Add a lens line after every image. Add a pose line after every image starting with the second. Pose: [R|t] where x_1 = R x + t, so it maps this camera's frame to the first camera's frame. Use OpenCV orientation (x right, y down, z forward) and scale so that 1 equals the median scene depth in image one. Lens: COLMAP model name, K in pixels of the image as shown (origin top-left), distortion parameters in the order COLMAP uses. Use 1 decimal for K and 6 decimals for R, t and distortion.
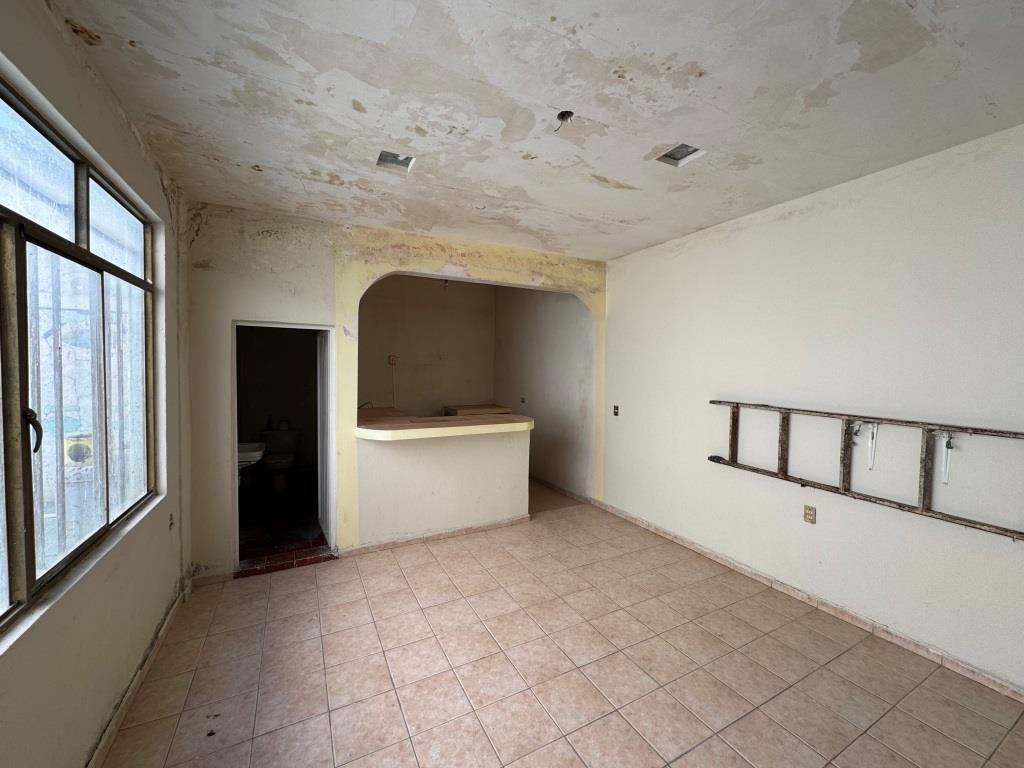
lens RADIAL K [[406.8, 0, 511.9], [0, 406.8, 382.0], [0, 0, 1]] dist [-0.002593, 0.000510]
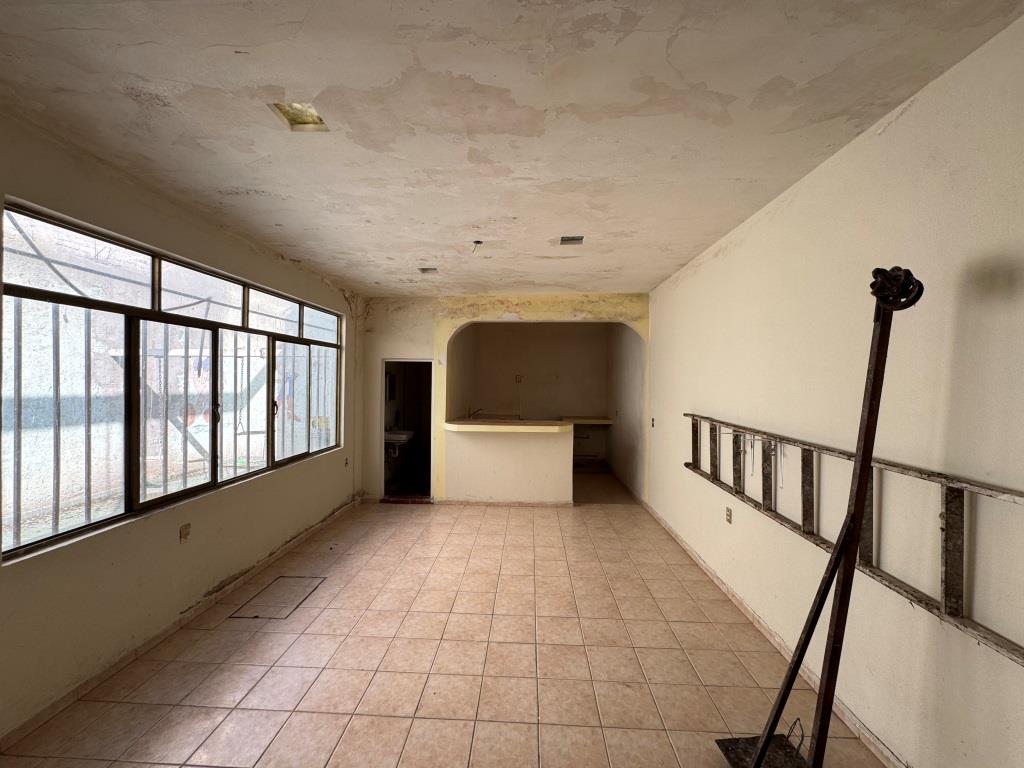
lens RADIAL K [[406.8, 0, 512.7], [0, 406.8, 383.1], [0, 0, 1]] dist [-0.002593, 0.000510]
pose [[0.862214, -0.002199, -0.506539, 0.691731], [-0.016517, 0.999337, -0.032454, 0.005135], [0.506274, 0.036349, 0.861606, -0.251798]]
